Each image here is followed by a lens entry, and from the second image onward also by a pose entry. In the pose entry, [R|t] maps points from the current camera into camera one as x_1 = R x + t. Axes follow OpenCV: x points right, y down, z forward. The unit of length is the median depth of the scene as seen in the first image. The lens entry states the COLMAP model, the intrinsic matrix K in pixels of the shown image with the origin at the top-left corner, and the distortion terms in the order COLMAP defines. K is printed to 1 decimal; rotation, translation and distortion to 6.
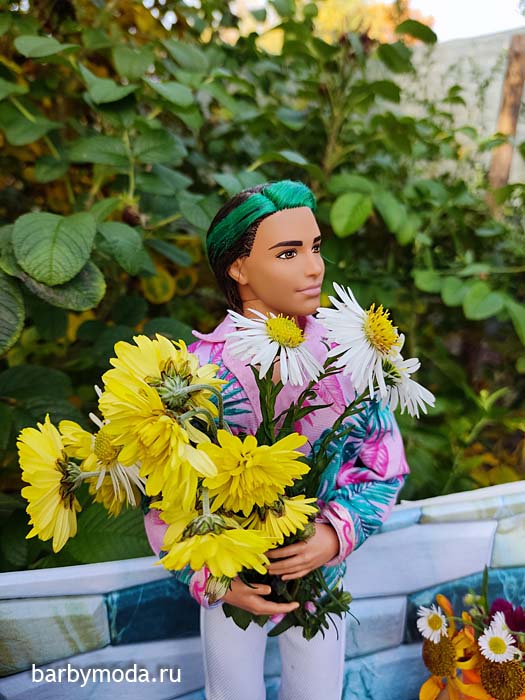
lens RADIAL K [[542.7, 0, 264.6], [0, 542.7, 360.2], [0, 0, 1]] dist [-0.004472, -0.074577]
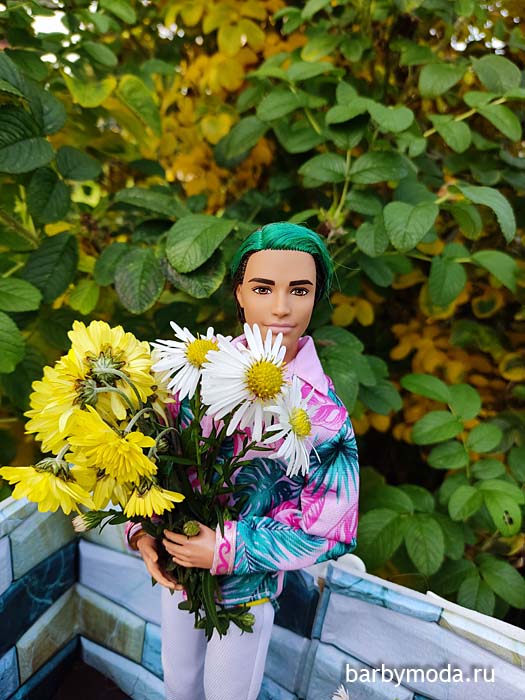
lens RADIAL K [[544.3, 0, 275.3], [0, 544.3, 348.4], [0, 0, 1]] dist [-0.000980, -0.082828]
pose [[0.750288, 0.292959, -0.592657, 0.240561], [-0.300639, 0.949595, 0.088797, -0.061085], [0.588798, 0.111553, 0.800545, 0.050435]]
